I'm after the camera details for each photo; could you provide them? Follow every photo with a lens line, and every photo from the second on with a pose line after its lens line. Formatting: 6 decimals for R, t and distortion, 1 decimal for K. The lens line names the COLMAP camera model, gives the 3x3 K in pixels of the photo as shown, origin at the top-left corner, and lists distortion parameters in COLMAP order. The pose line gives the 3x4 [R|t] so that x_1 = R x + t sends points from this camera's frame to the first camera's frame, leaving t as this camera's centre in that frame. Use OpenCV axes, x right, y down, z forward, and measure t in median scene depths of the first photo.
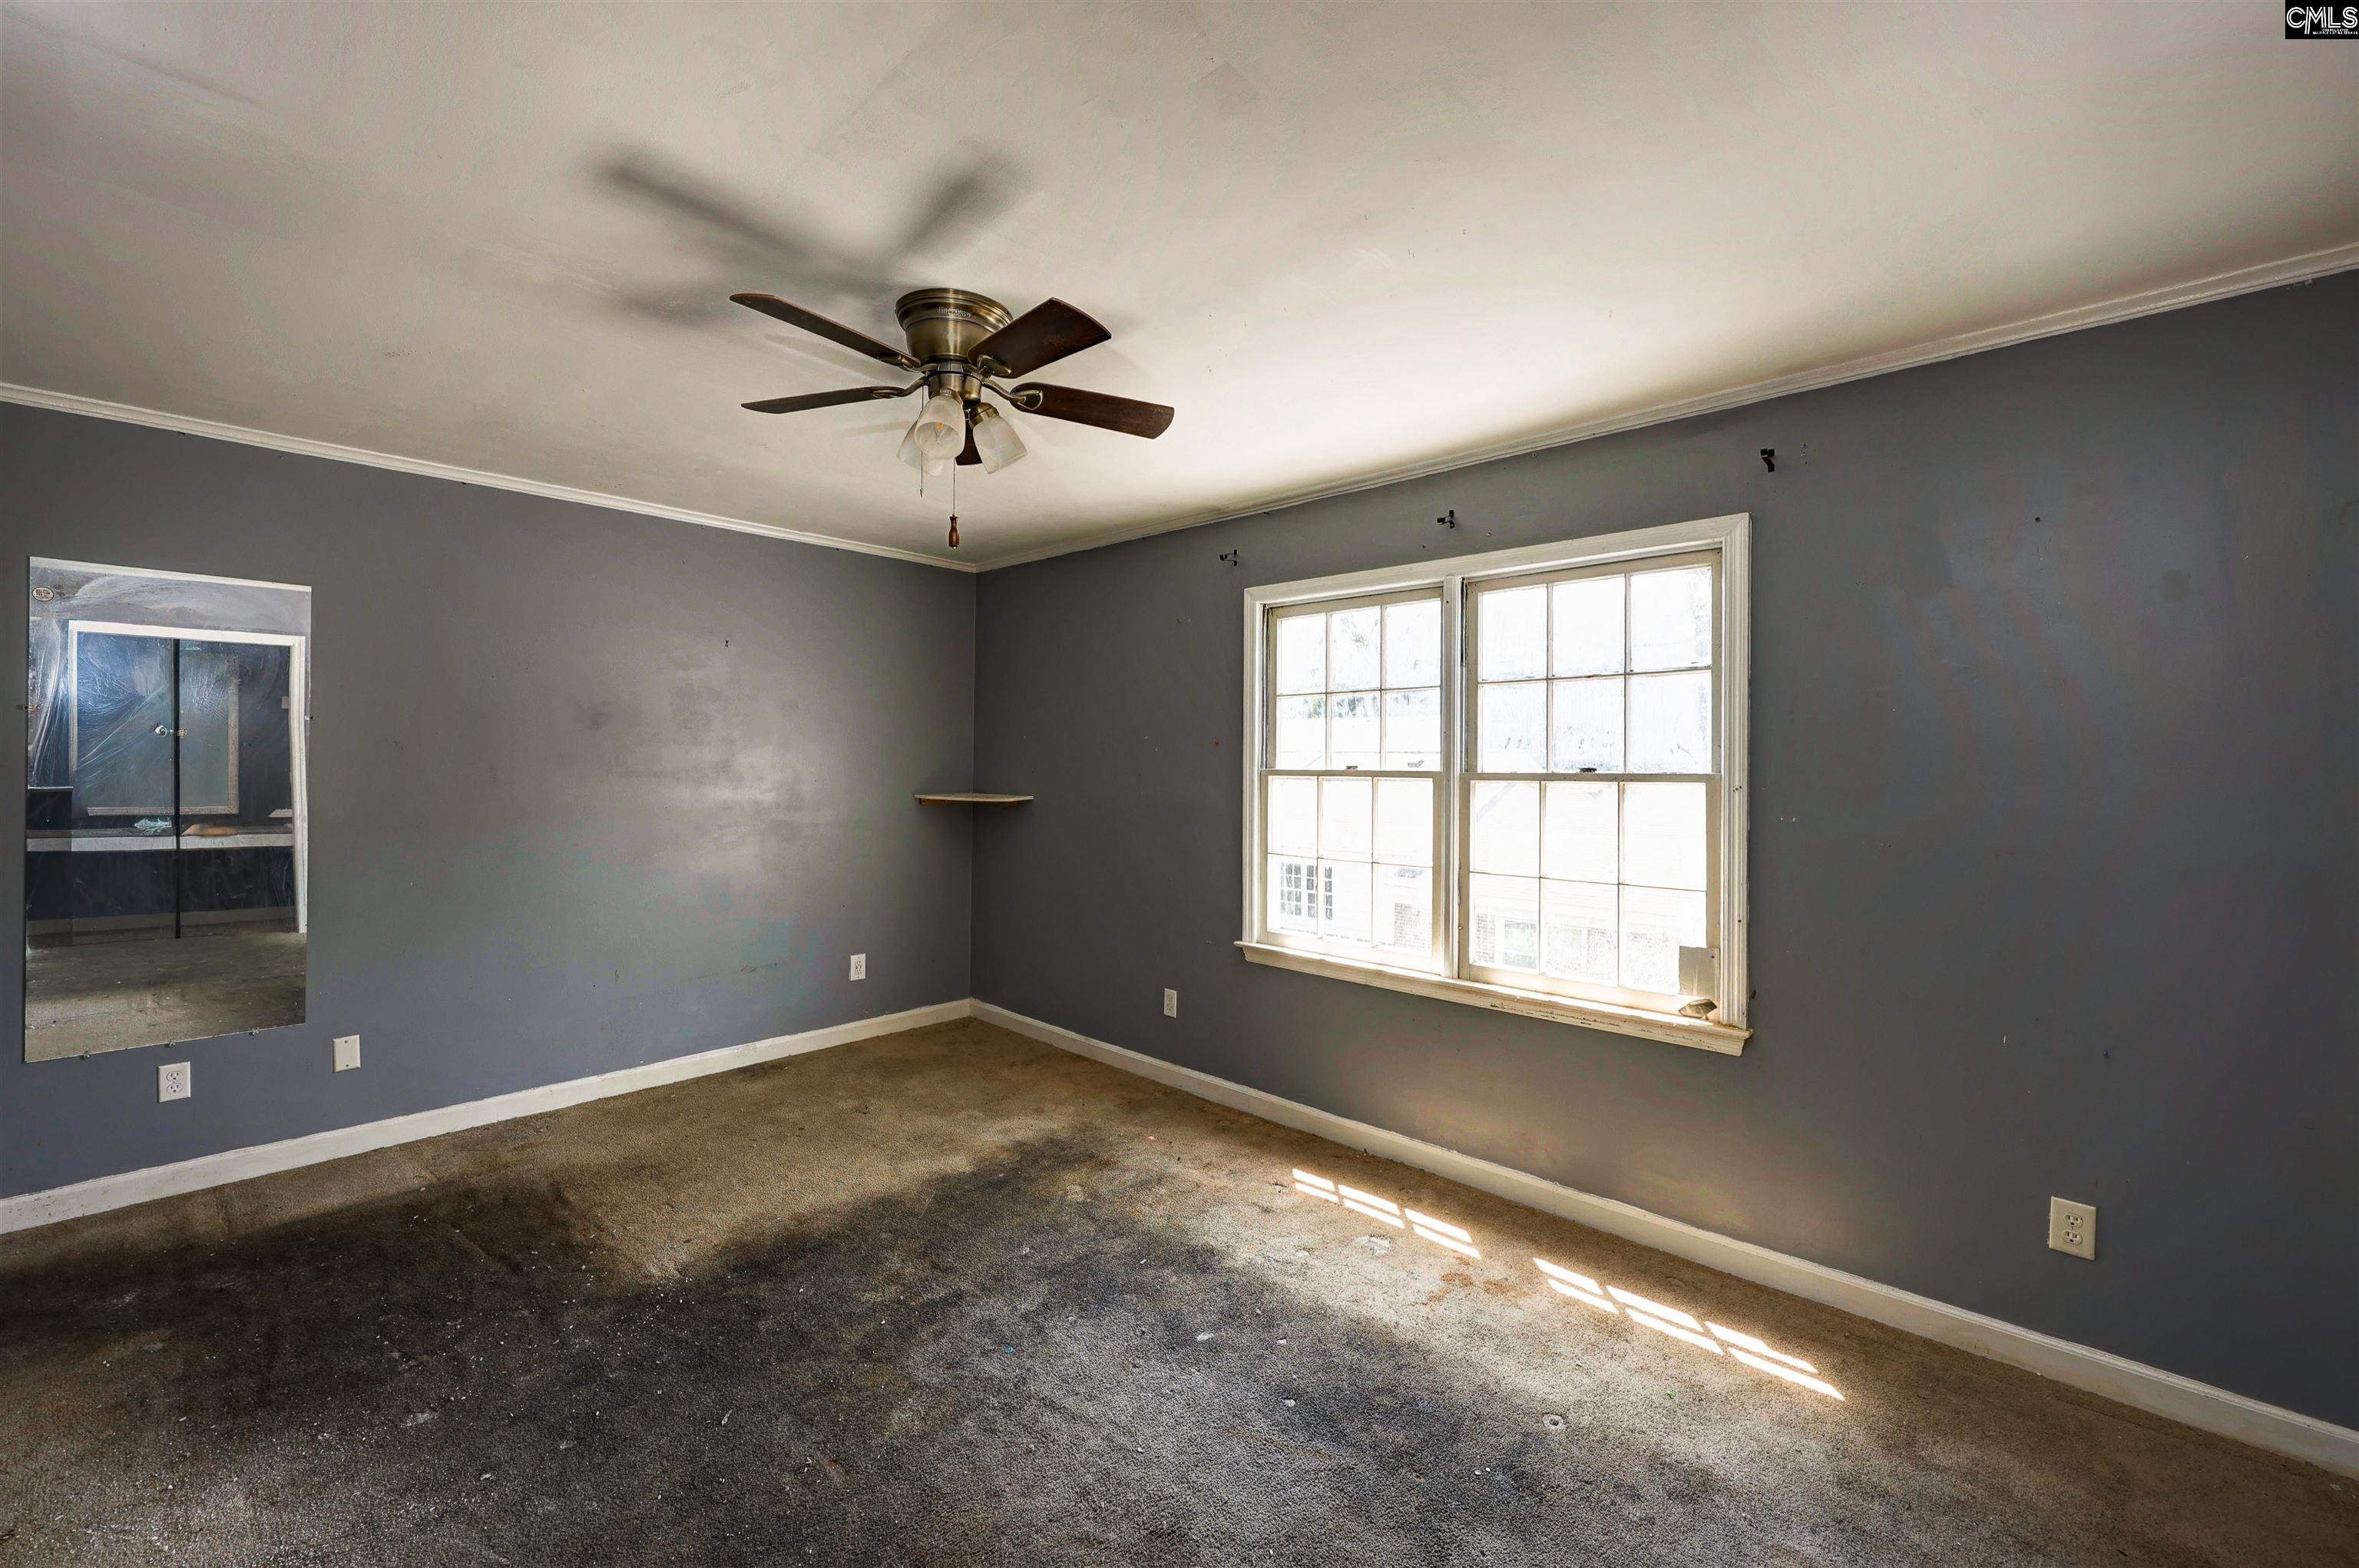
lens RADIAL K [[971.5, 0, 1174.4], [0, 971.5, 742.9], [0, 0, 1]] dist [0.000048, -0.000397]
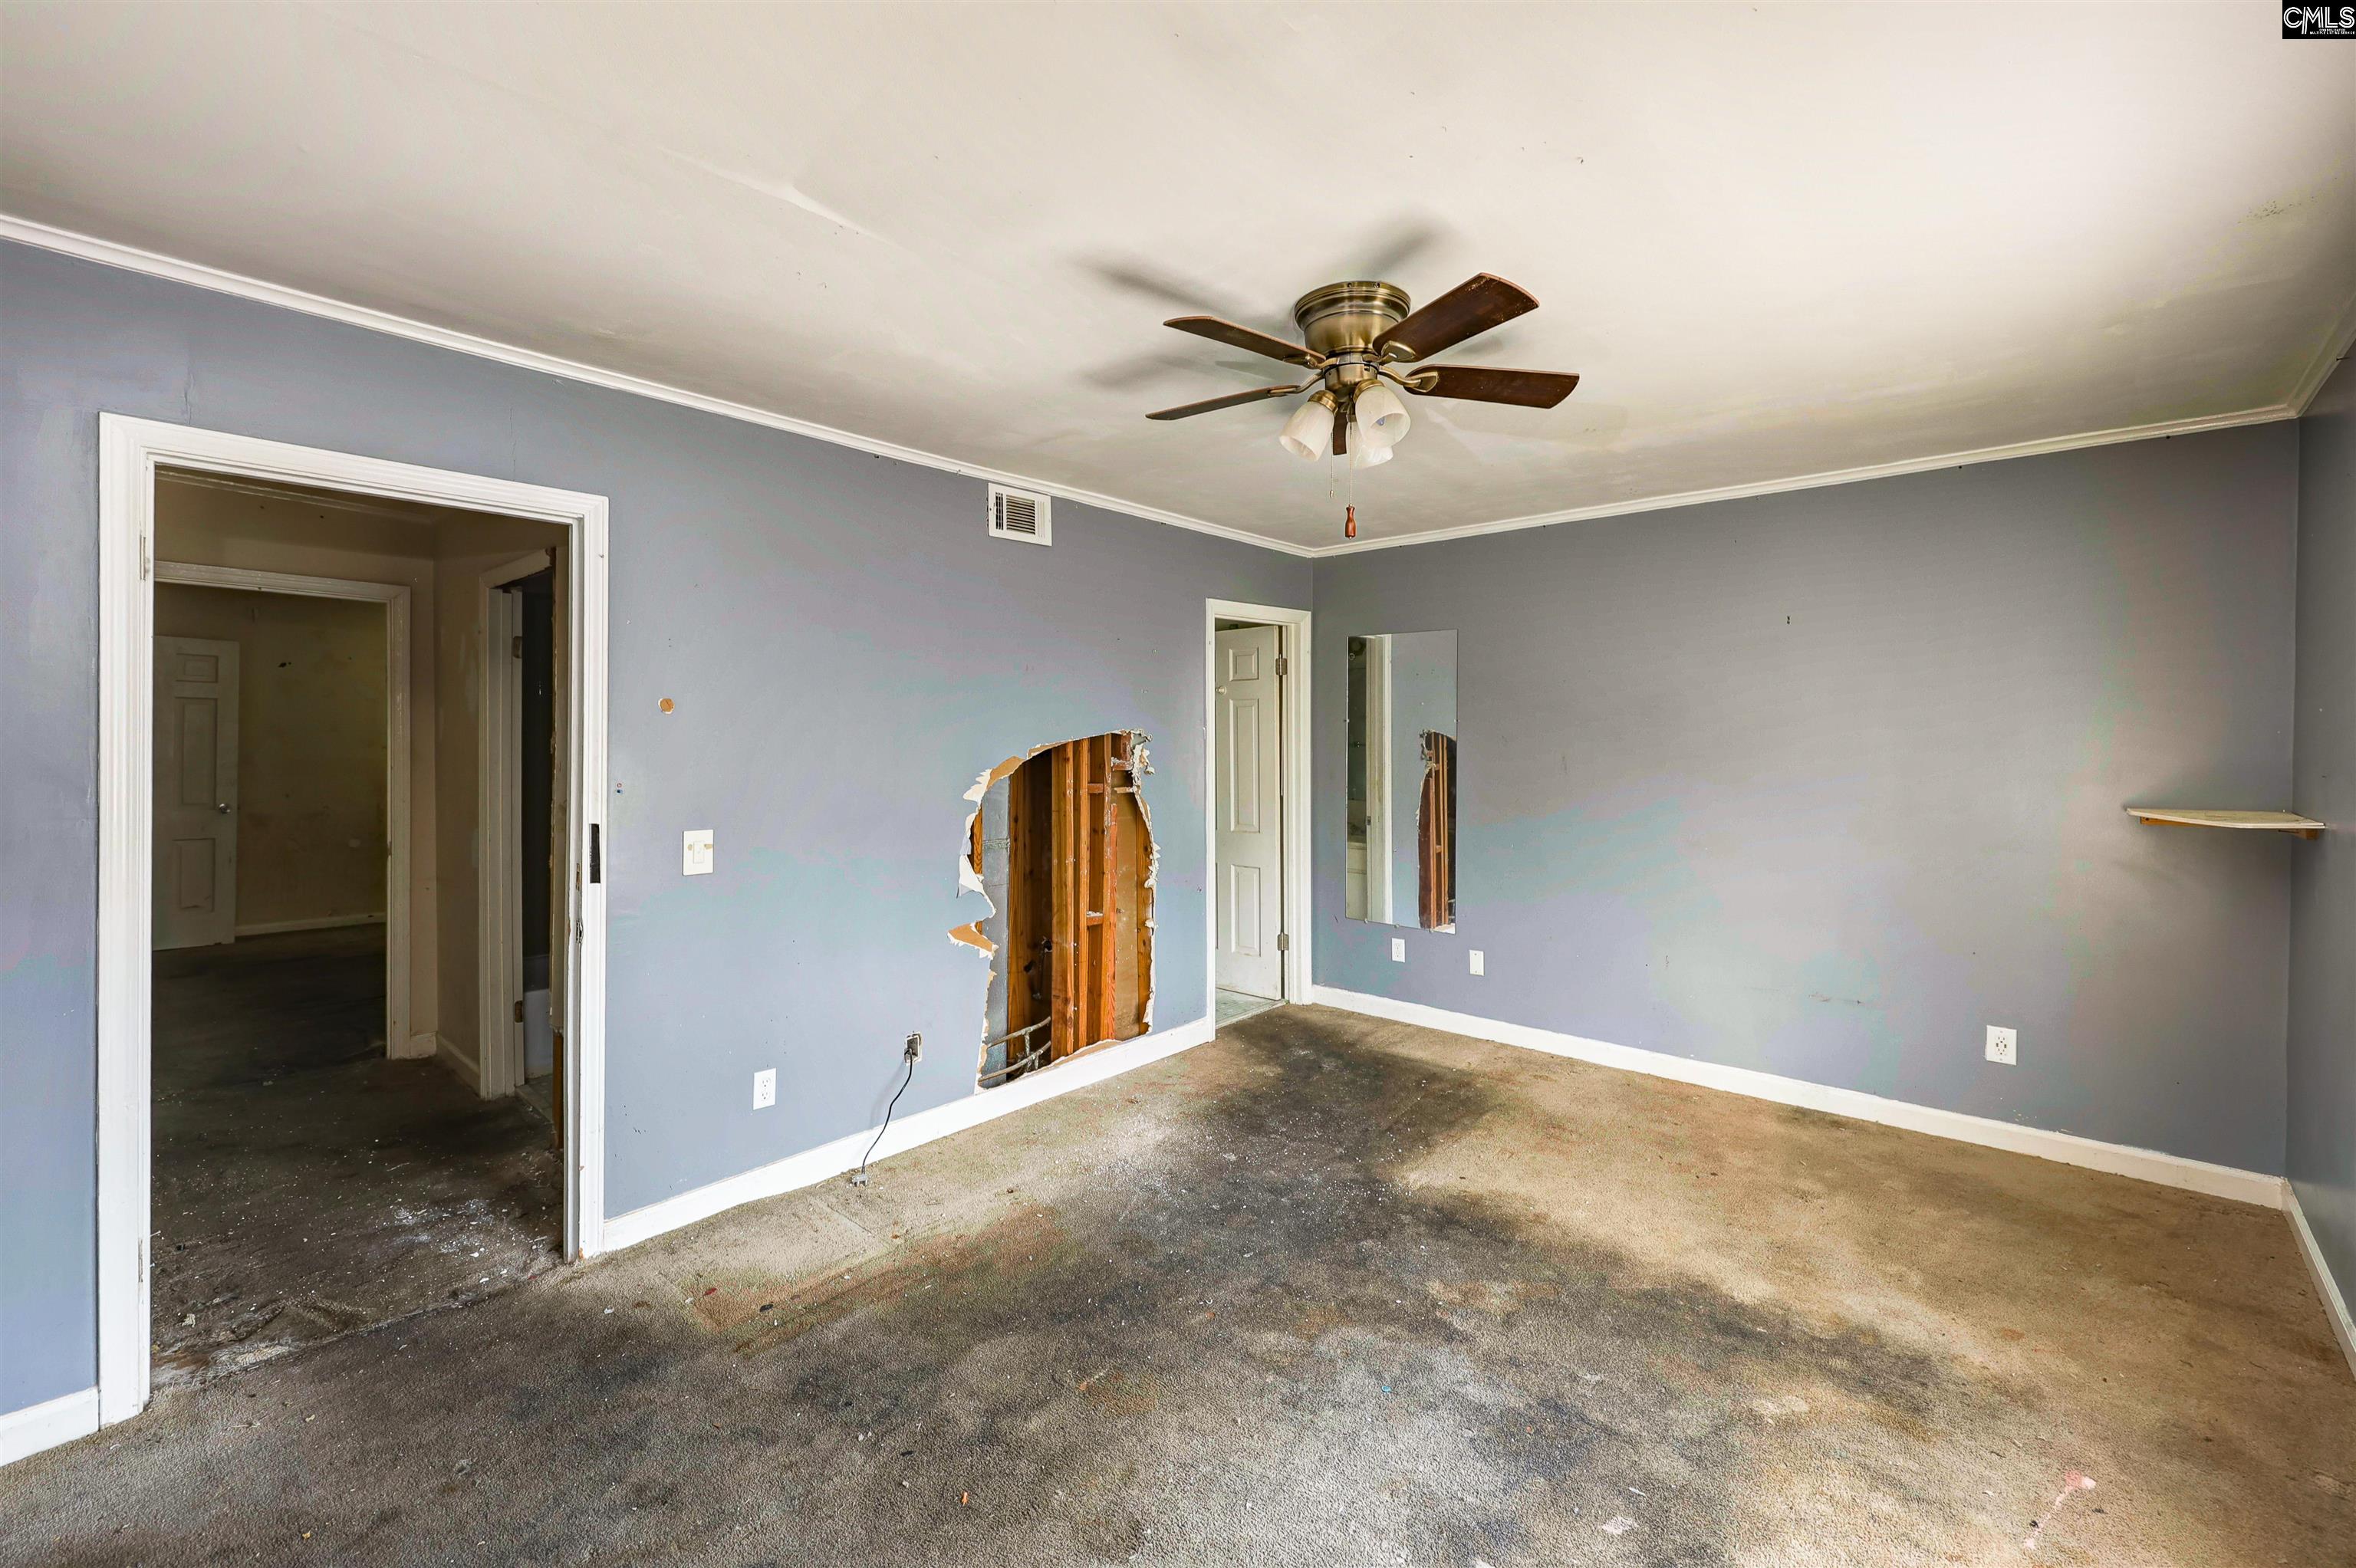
lens RADIAL K [[970.2, 0, 1172.9], [0, 970.2, 742.9], [0, 0, 1]] dist [0.000048, -0.000397]
pose [[0.019043, -0.007101, -0.999793, 0.627182], [0.015091, 0.999863, -0.006814, 0.011183], [0.999705, -0.014958, 0.019148, 0.656777]]
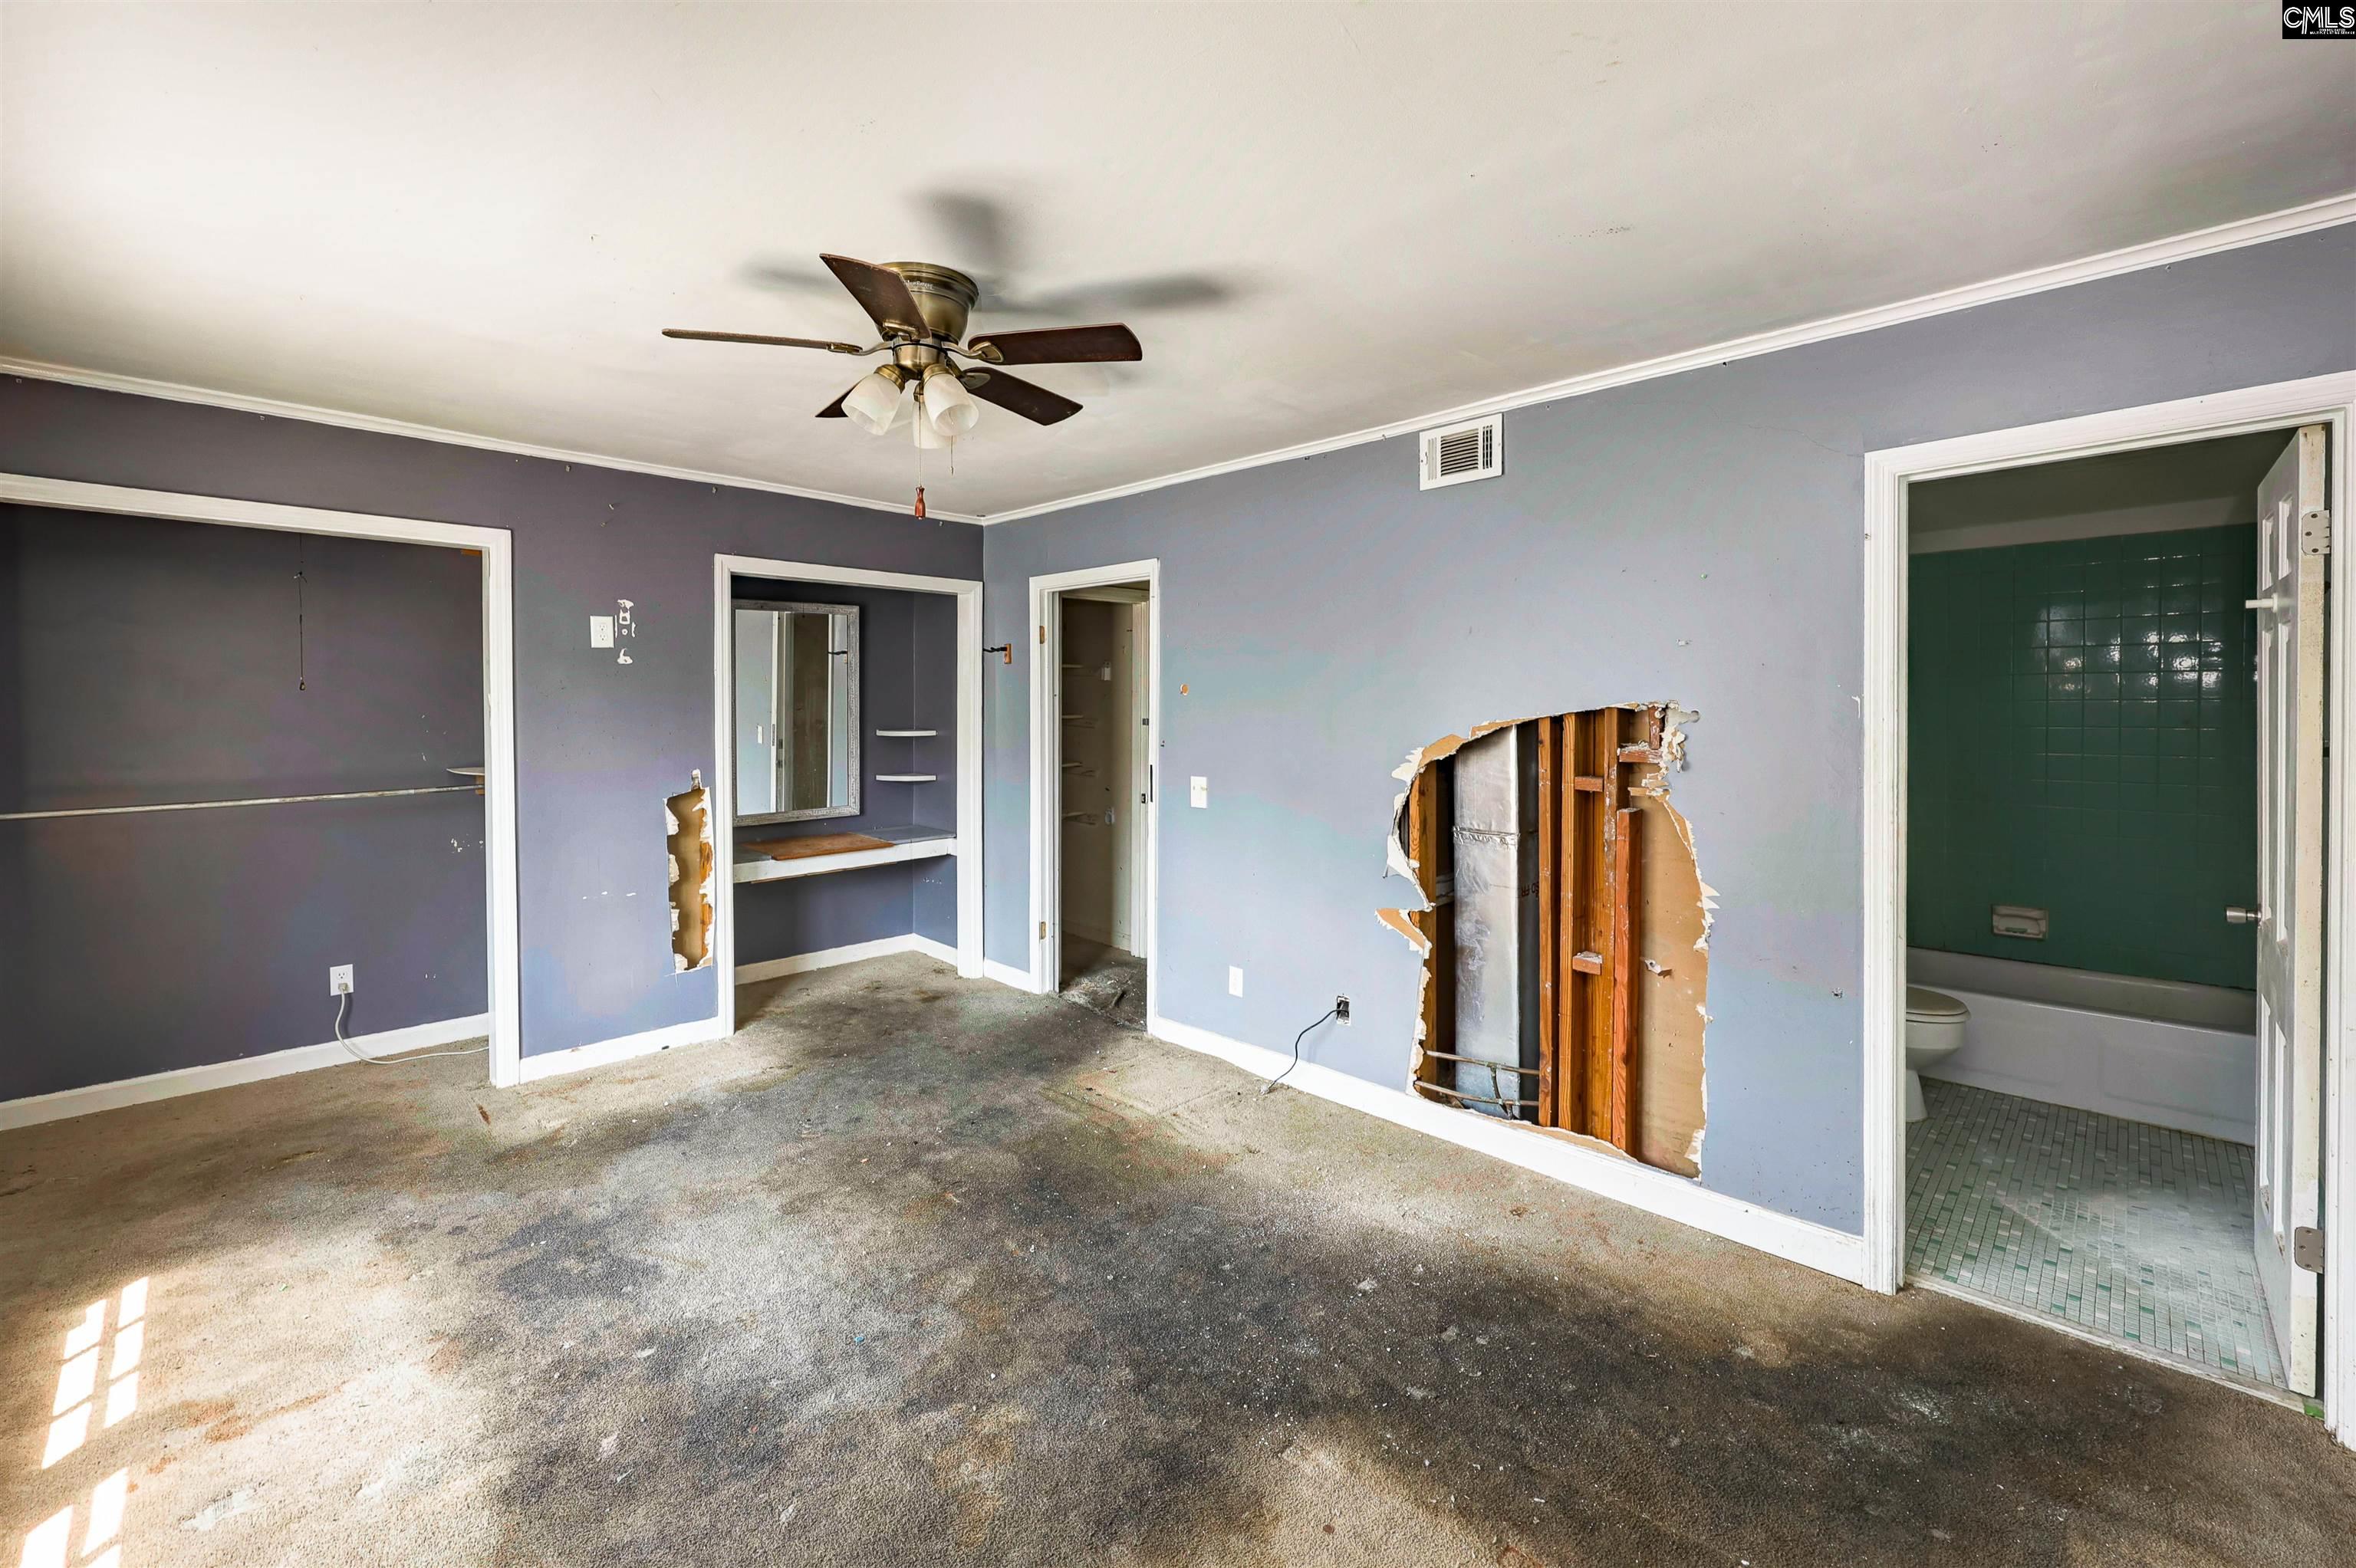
lens RADIAL K [[963.0, 0, 1173.2], [0, 963.0, 712.5], [0, 0, 1]] dist [0.000259, 0.000043]
pose [[-0.999710, -0.012195, 0.020741, -0.412071], [-0.012327, 0.999905, -0.006228, 0.002163], [-0.020663, -0.006482, -0.999765, 1.629256]]
